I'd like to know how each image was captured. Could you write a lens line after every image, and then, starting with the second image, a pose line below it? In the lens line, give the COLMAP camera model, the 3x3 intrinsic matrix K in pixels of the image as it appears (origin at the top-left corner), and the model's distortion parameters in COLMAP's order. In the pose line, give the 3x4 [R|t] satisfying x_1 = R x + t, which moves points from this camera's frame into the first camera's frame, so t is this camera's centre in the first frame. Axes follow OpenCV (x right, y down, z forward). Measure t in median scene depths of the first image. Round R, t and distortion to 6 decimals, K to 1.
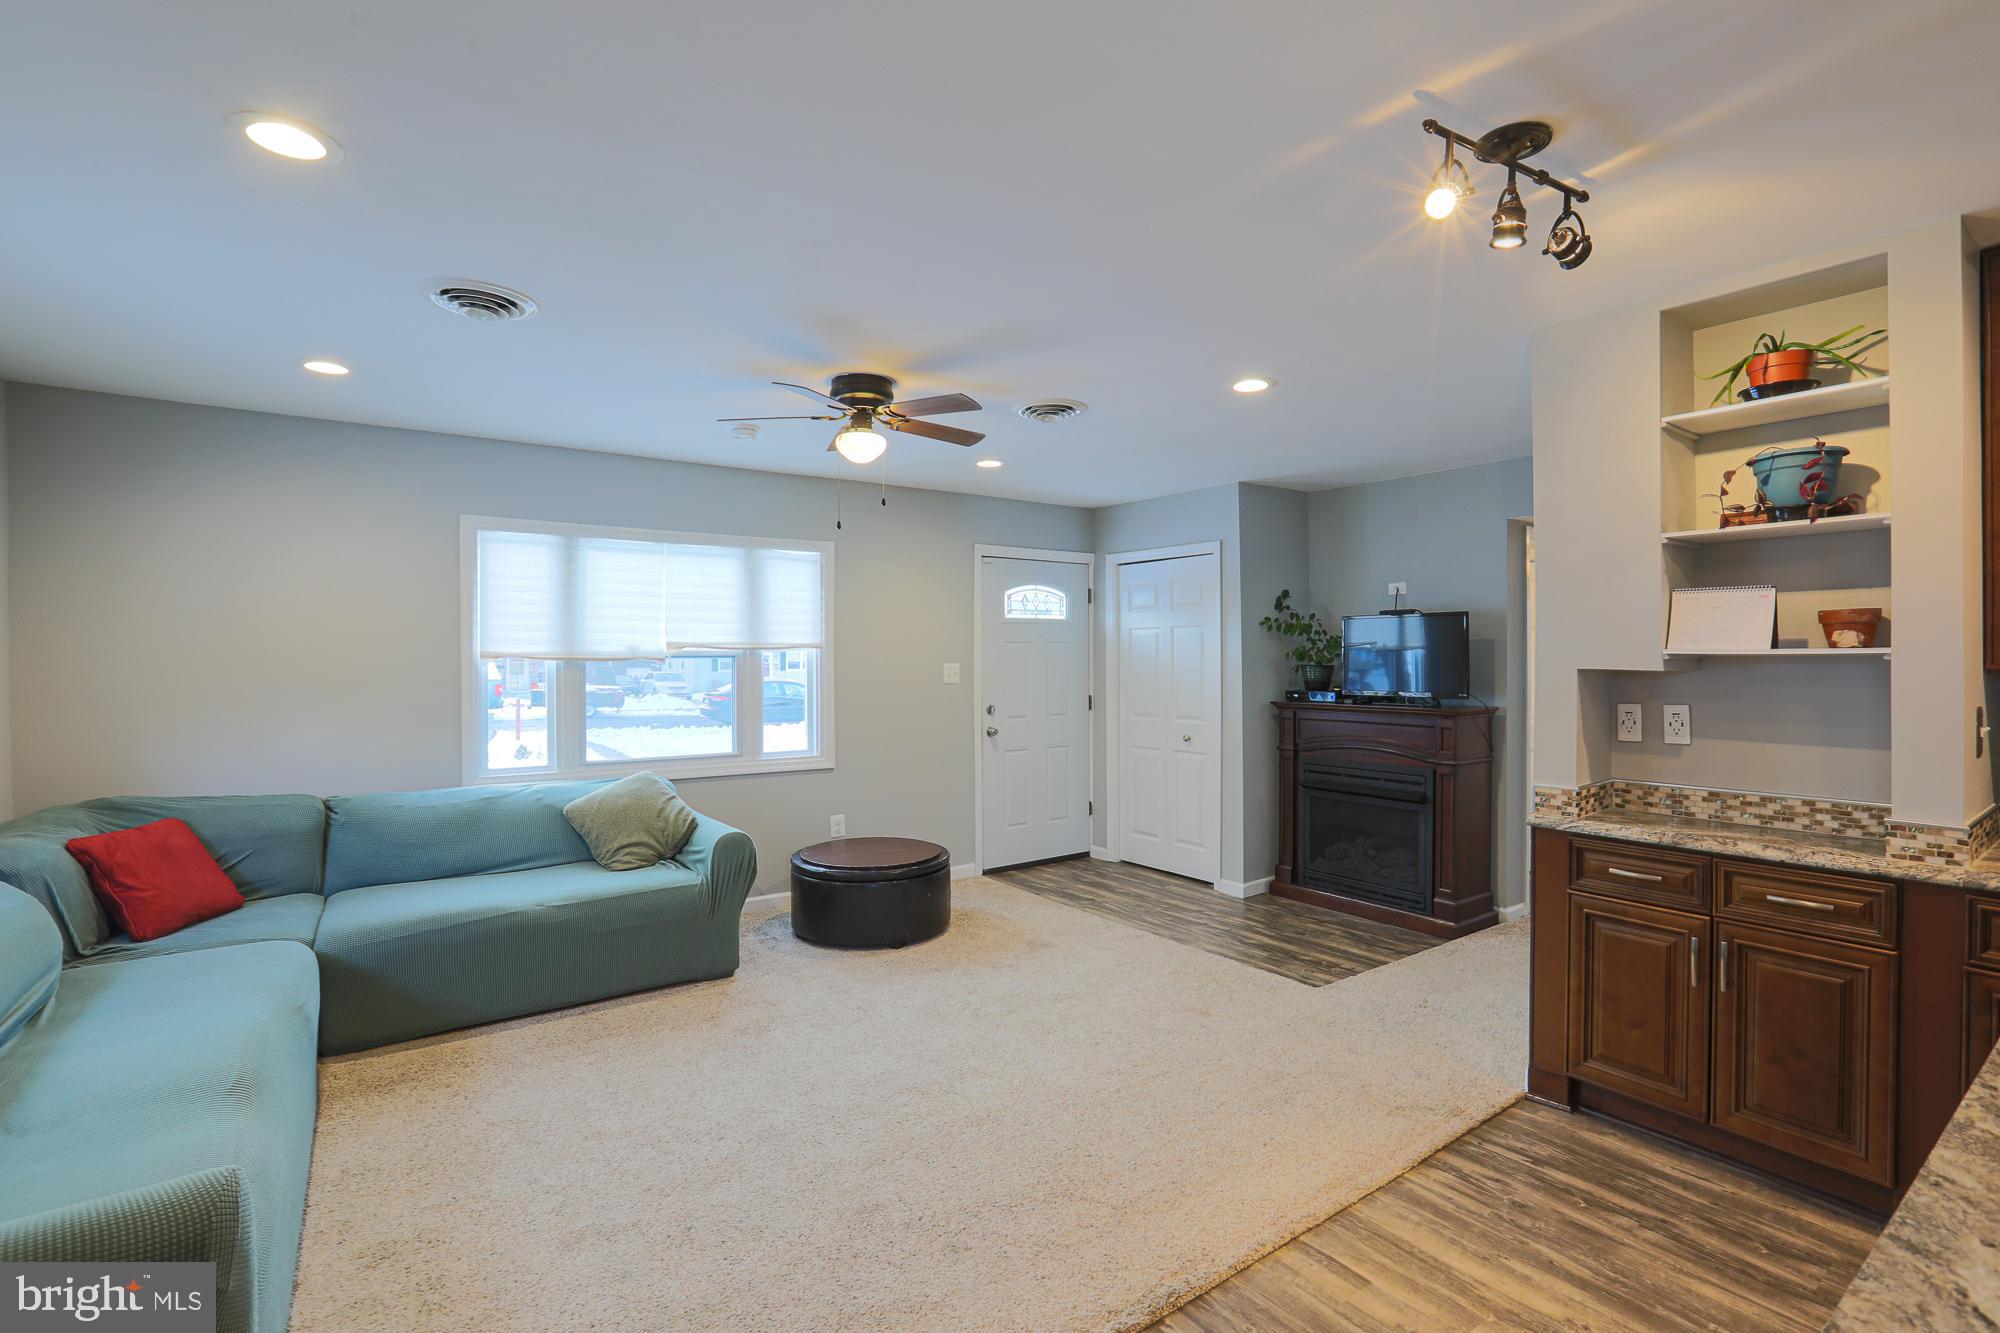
lens RADIAL K [[915.4, 0, 1014.2], [0, 915.4, 657.2], [0, 0, 1]] dist [-0.055935, 0.021931]
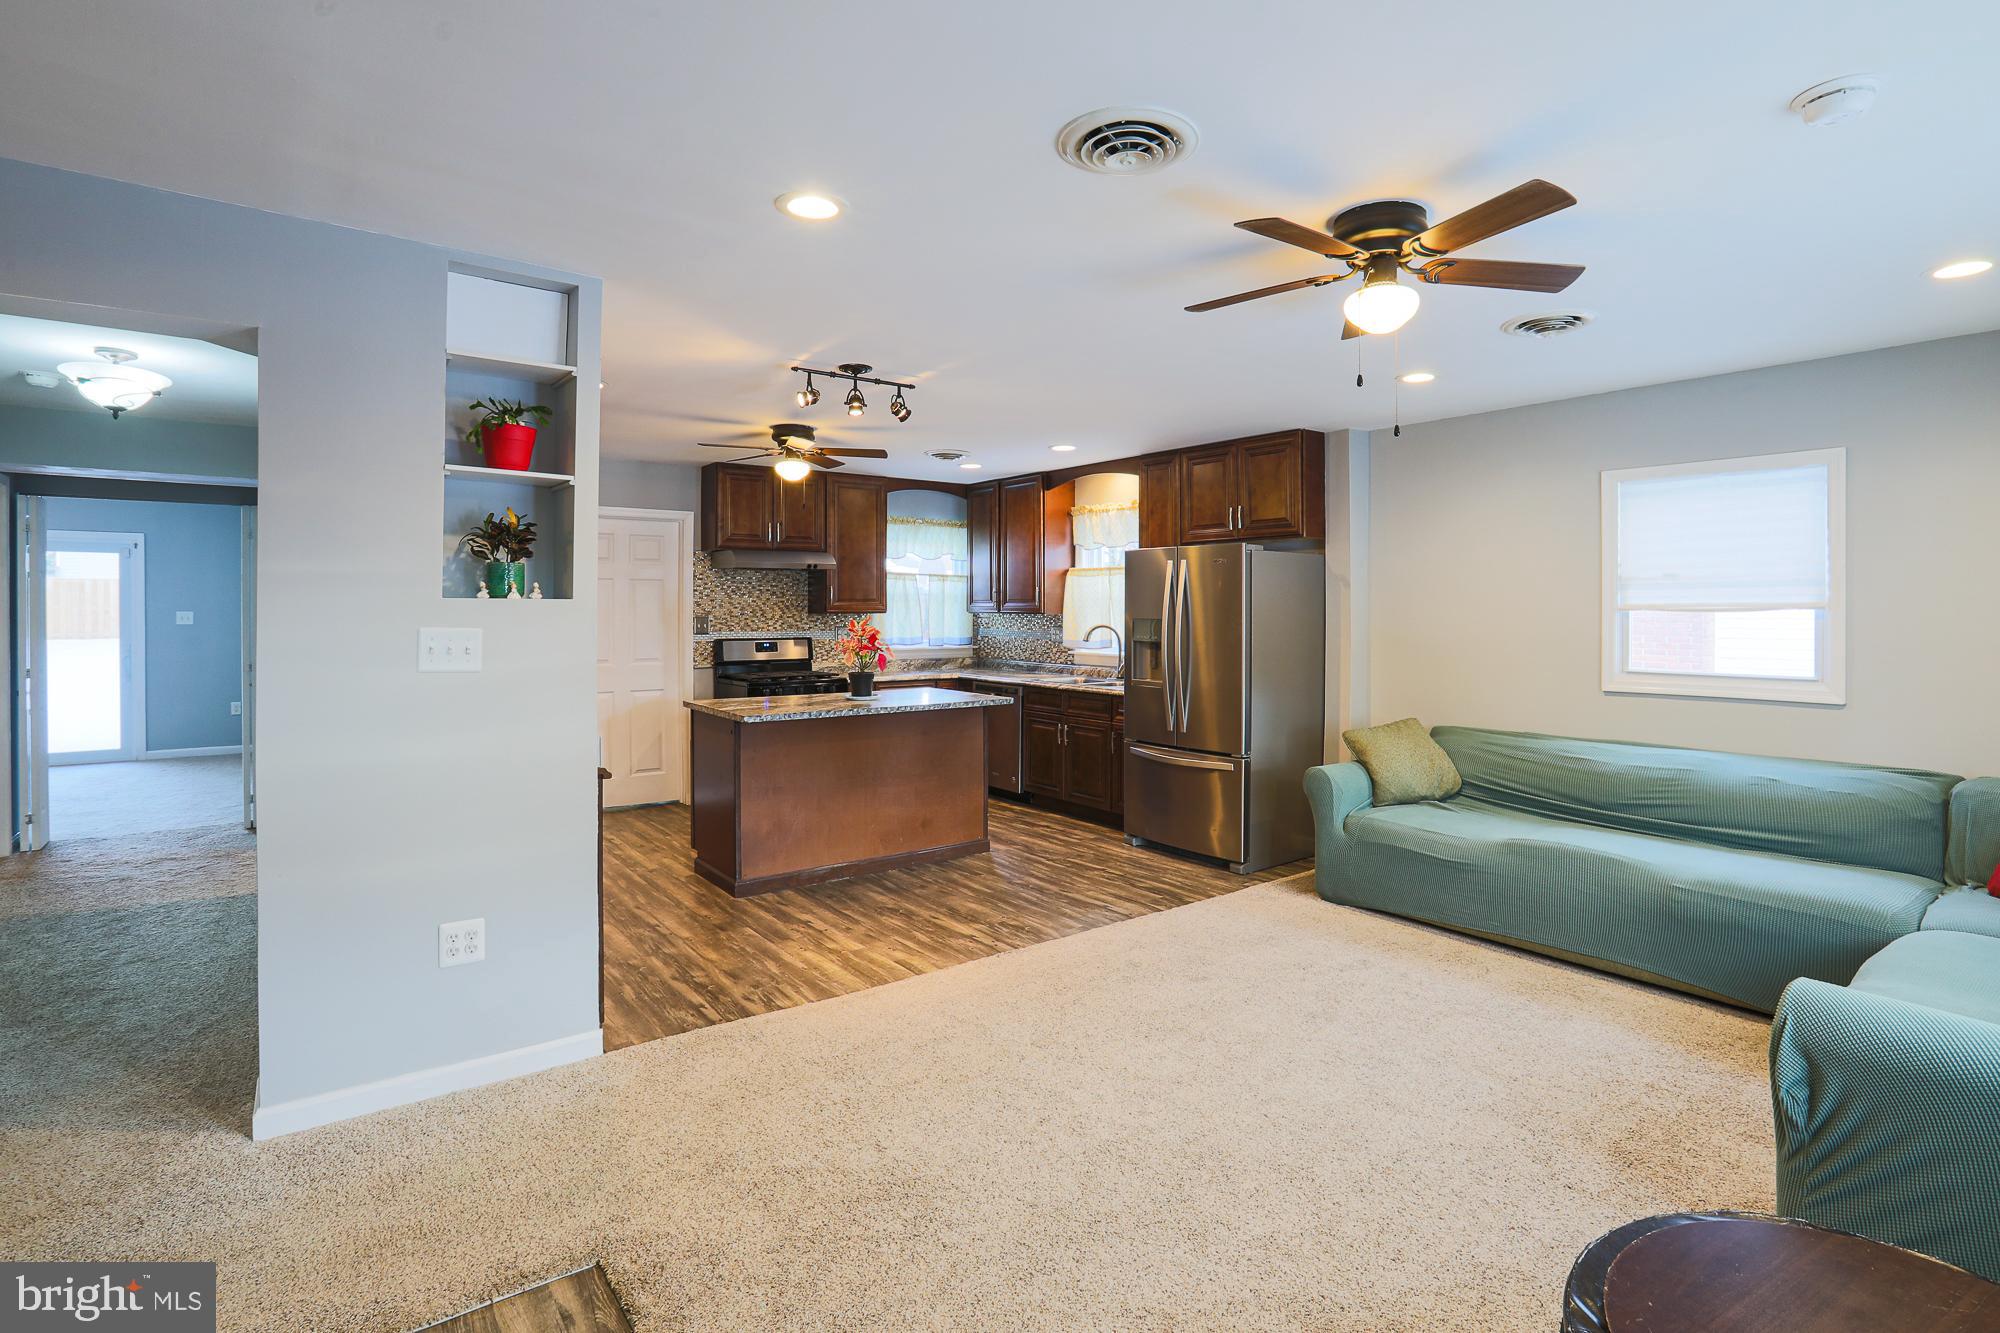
lens RADIAL K [[960.5, 0, 1031.2], [0, 960.5, 615.5], [0, 0, 1]] dist [-0.051767, 0.023911]
pose [[-0.998684, -0.001613, -0.051260, 0.158431], [-0.002010, 0.999968, 0.007687, -0.002715], [0.051246, 0.007780, -0.998656, 2.060372]]
